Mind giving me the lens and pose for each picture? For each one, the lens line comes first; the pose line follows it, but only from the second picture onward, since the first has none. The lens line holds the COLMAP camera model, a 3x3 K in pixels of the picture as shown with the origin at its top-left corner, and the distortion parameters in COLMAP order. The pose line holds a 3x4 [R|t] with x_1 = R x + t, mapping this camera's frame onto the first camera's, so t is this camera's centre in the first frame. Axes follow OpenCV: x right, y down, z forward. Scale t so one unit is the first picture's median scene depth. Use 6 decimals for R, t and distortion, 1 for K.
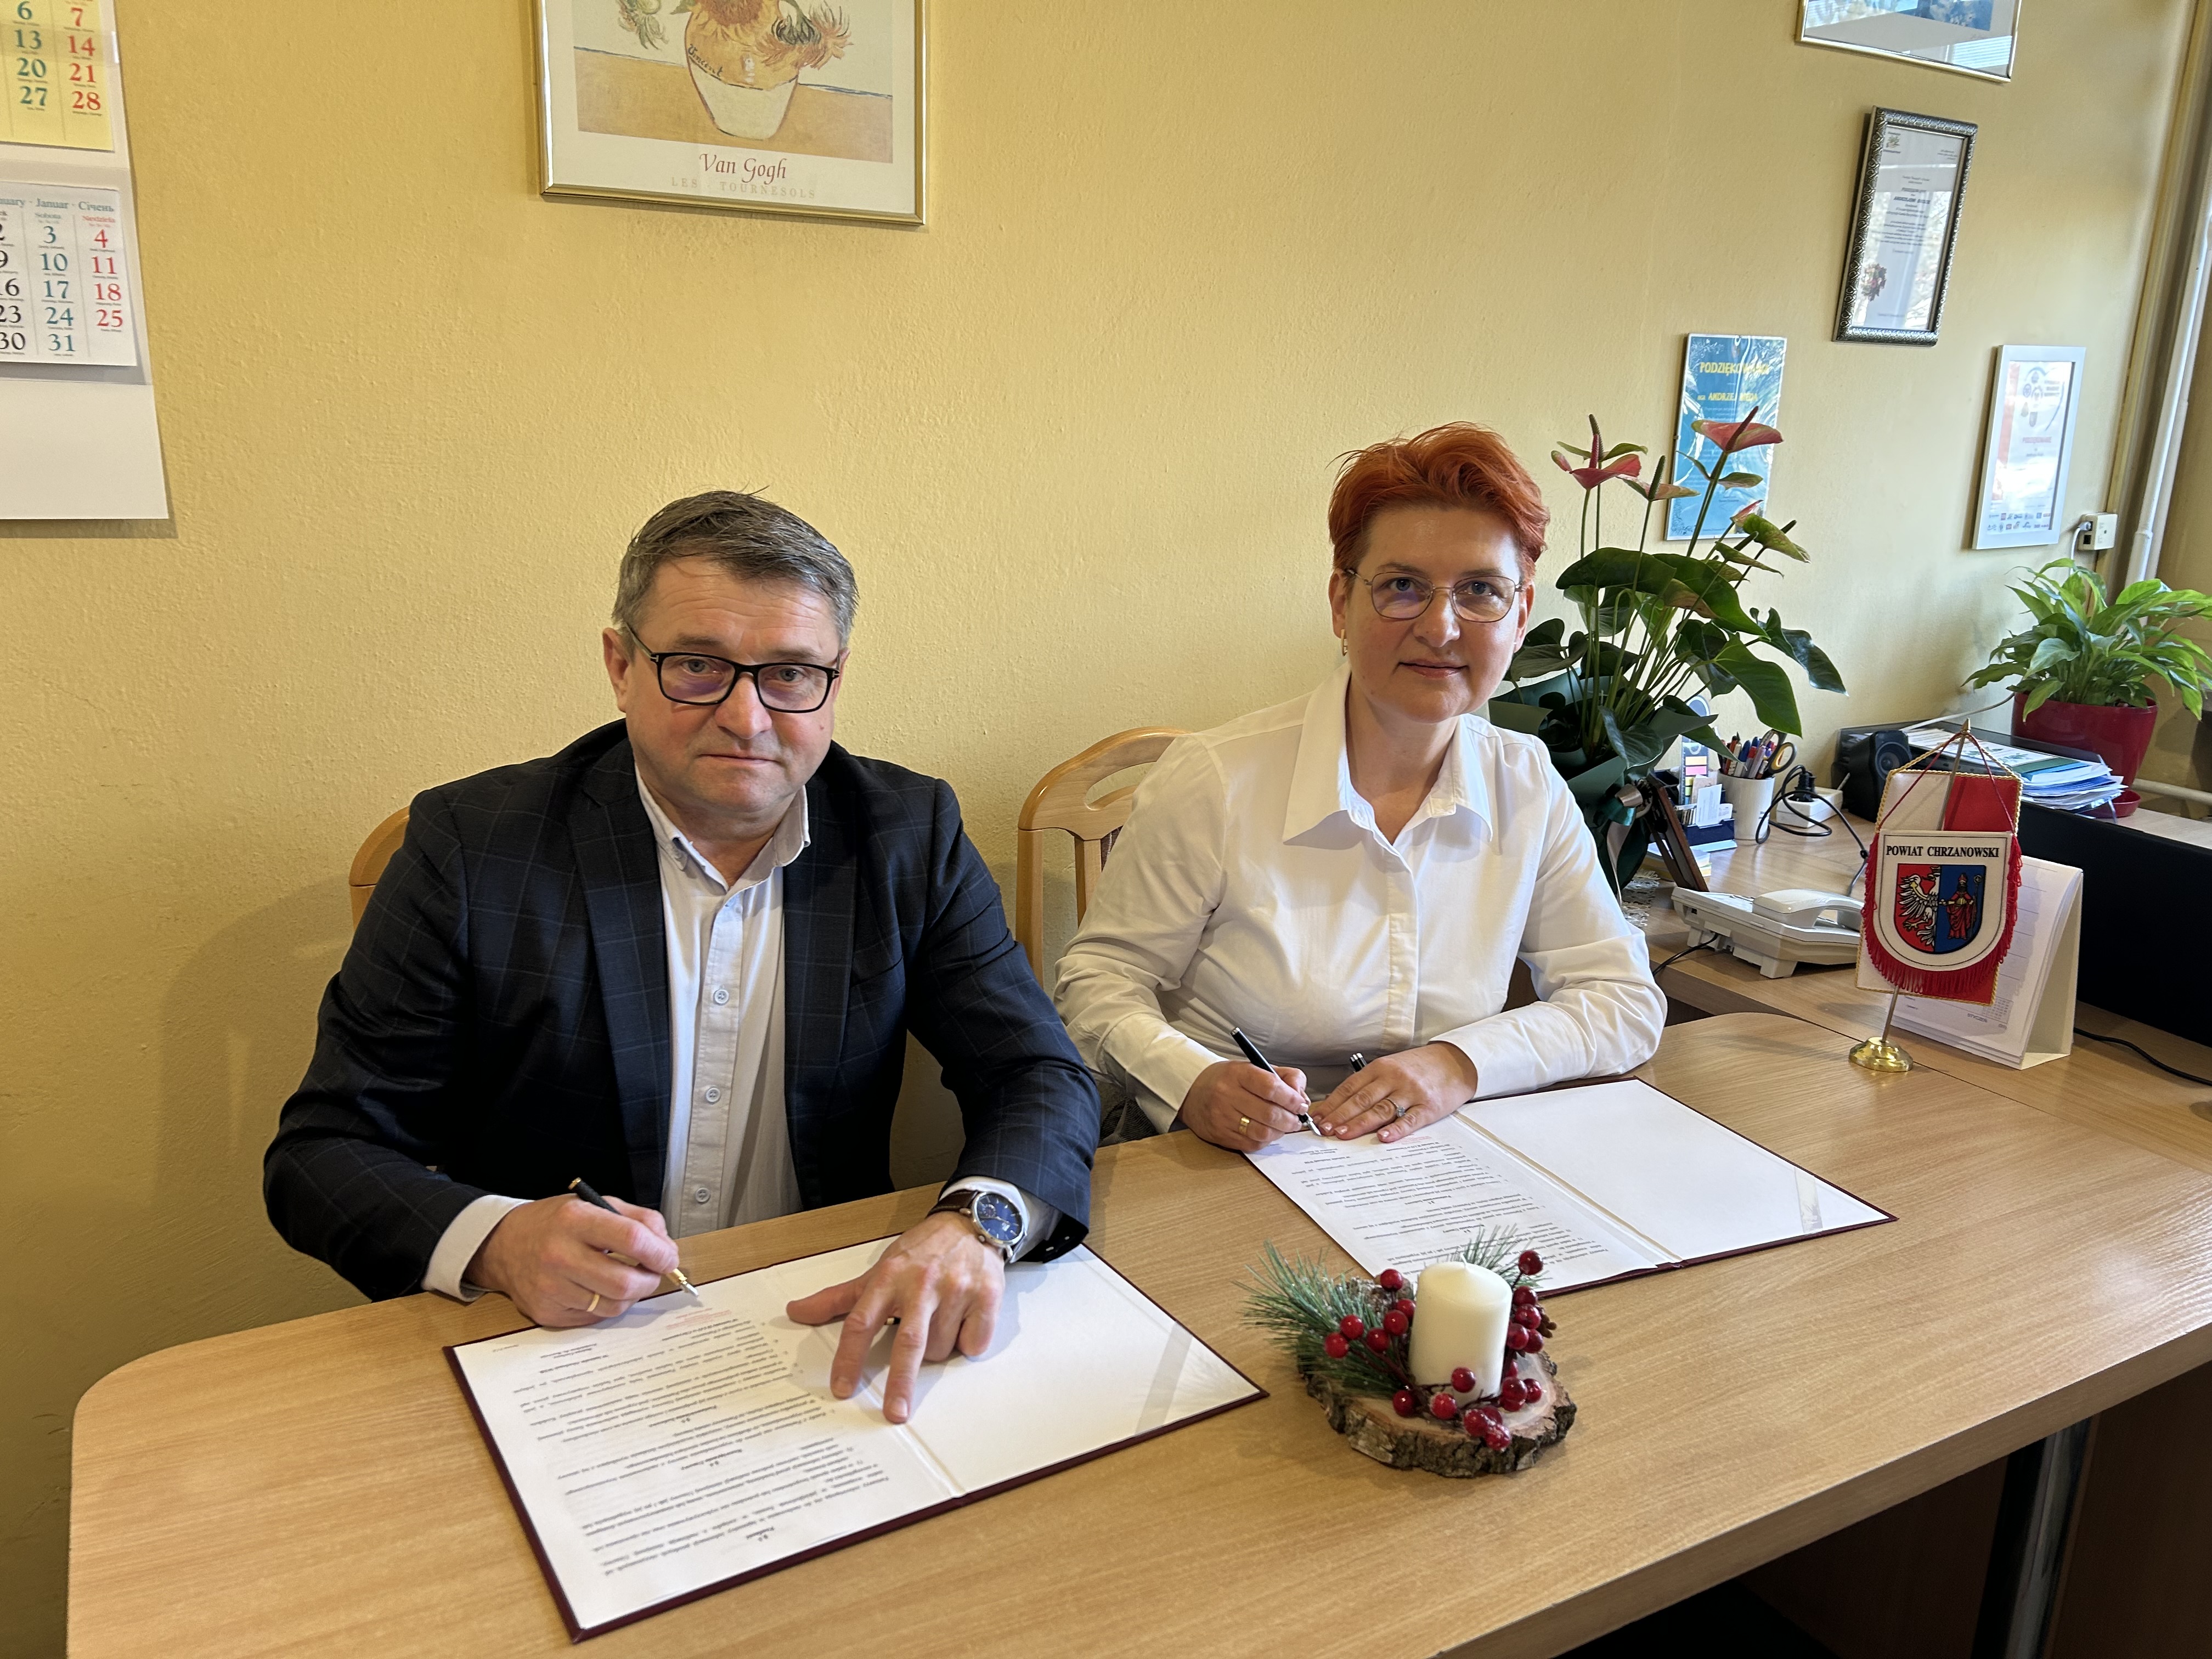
lens RADIAL K [[1685.3, 0, 1106.0], [0, 1685.3, 829.5], [0, 0, 1]] dist [-0.003751, 0.005652]
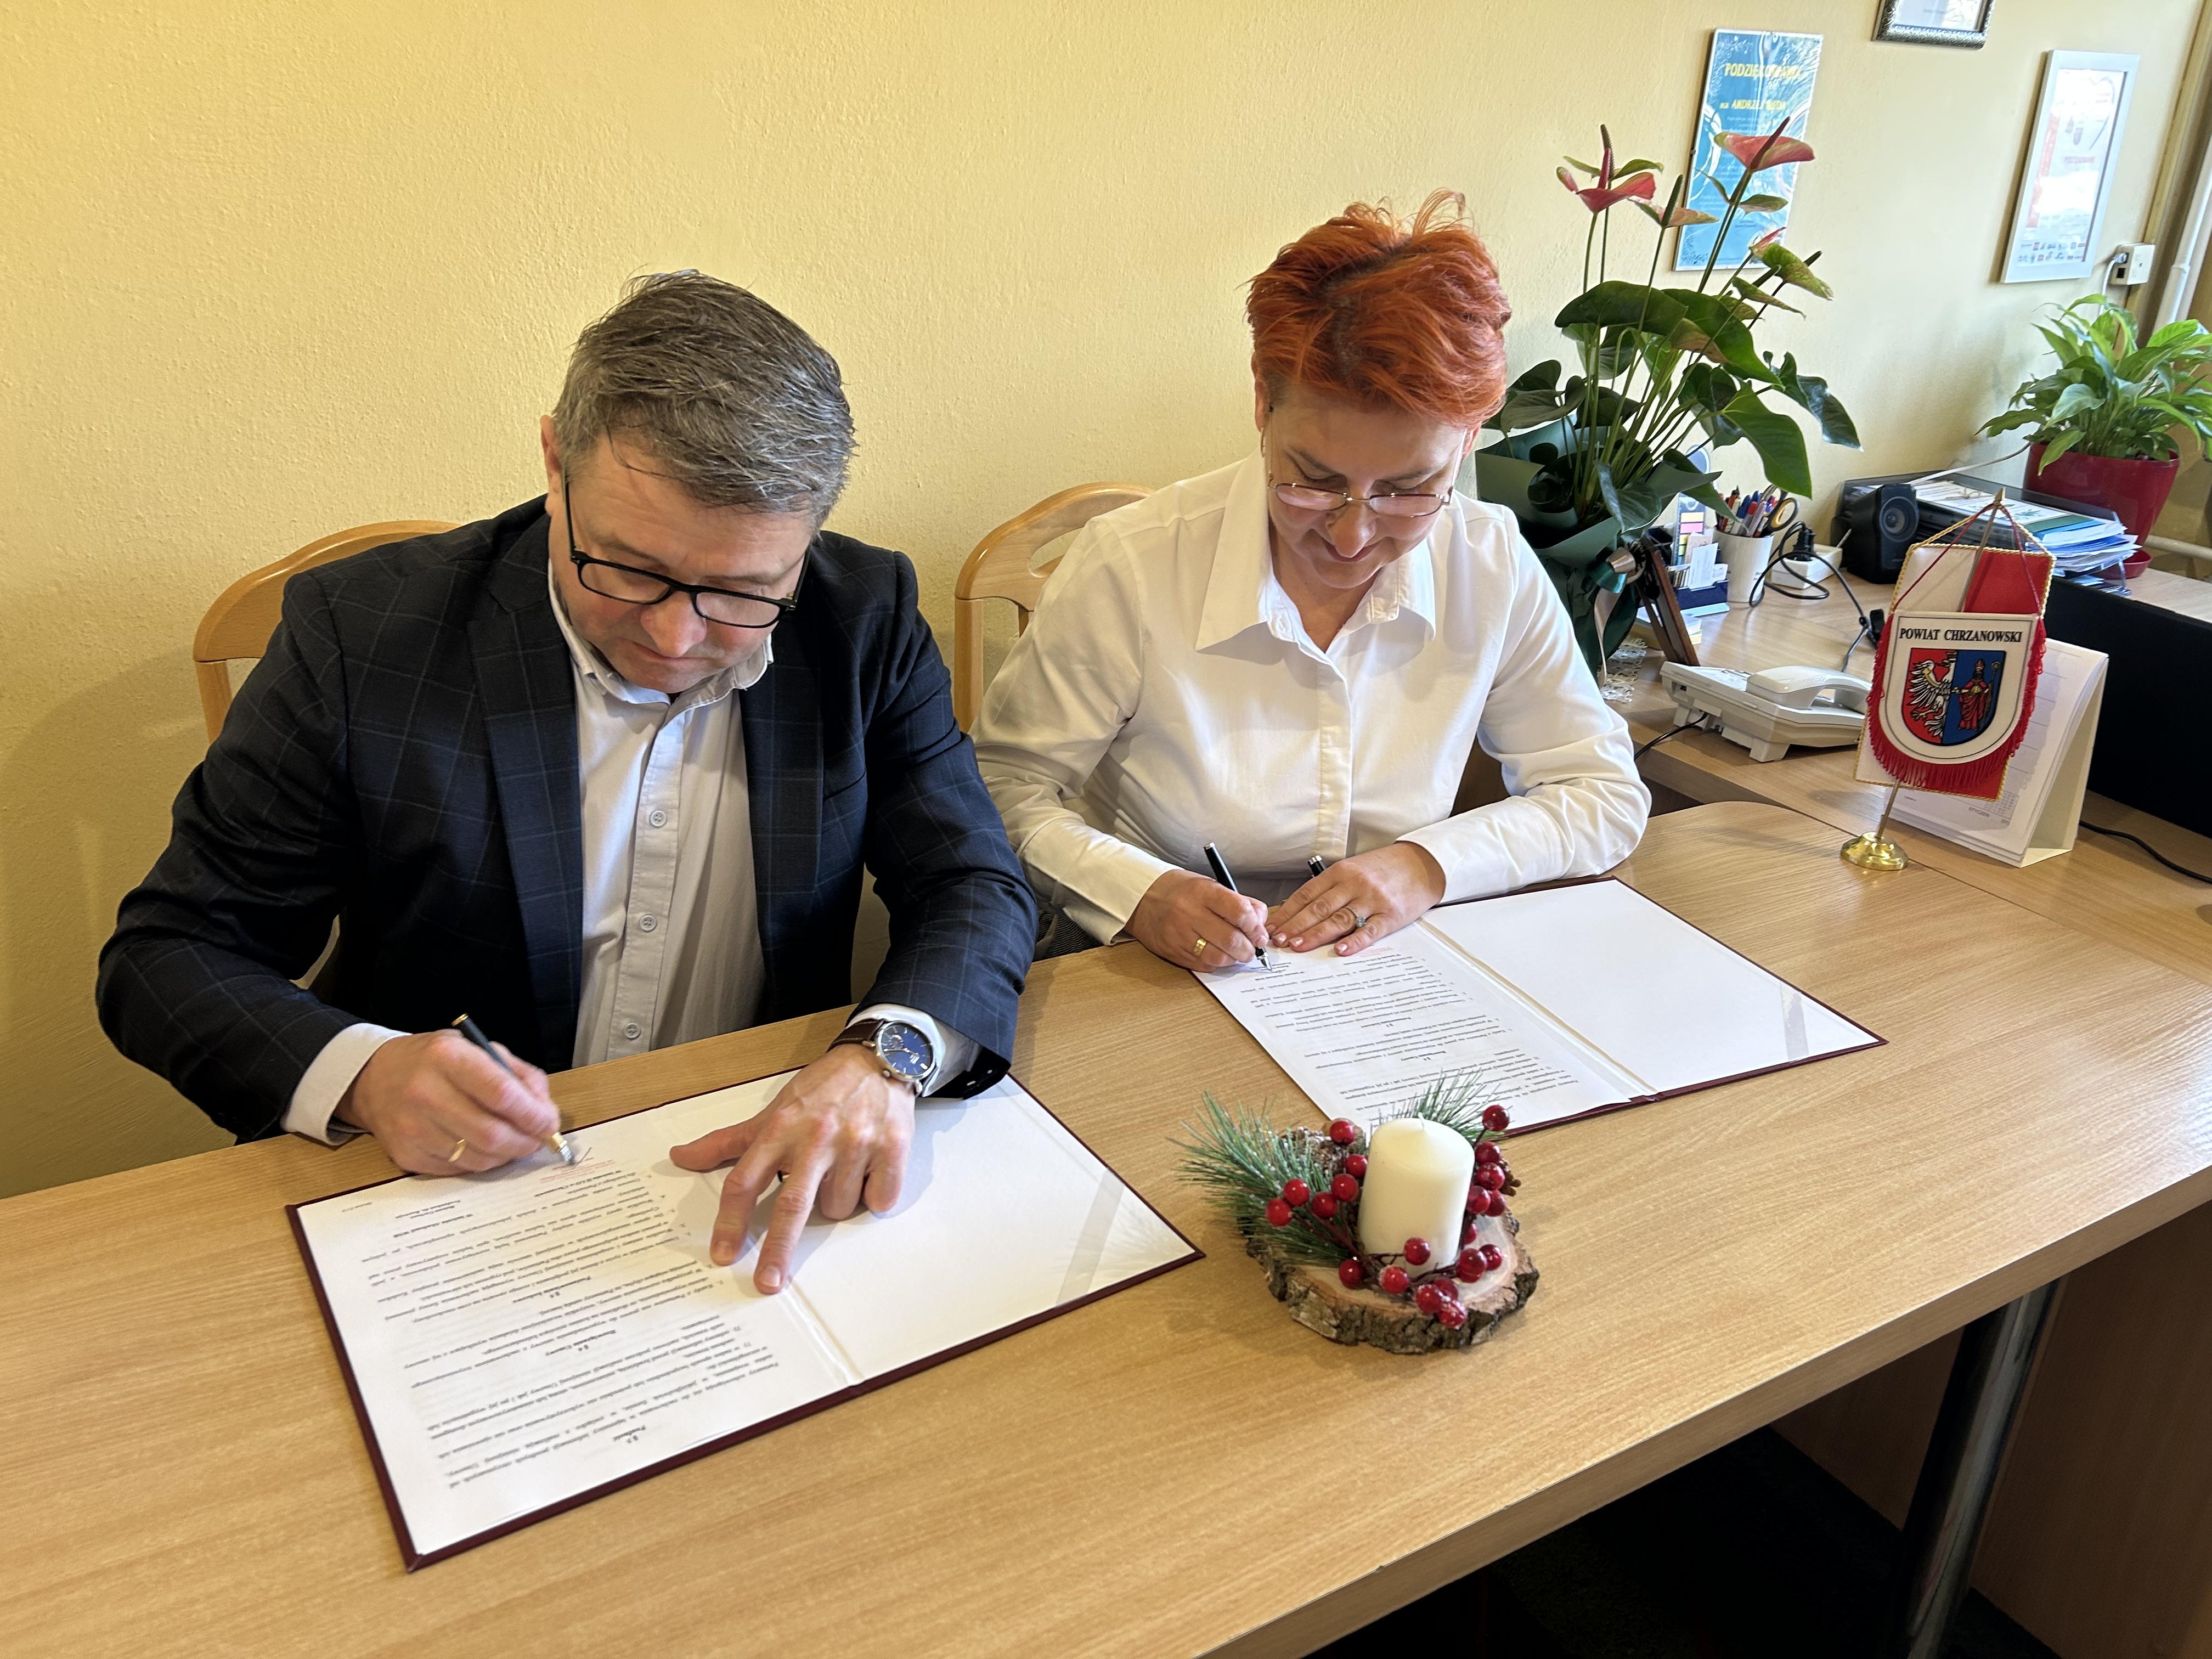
lens RADIAL K [[1687.5, 0, 1106.0], [0, 1687.5, 829.5], [0, 0, 1]] dist [0.011944, -0.007618]
pose [[0.999776, 0.010183, 0.018540, 0.017365], [-0.013006, 0.987161, 0.159196, -0.028444], [-0.016681, -0.159401, 0.987073, 0.097189]]
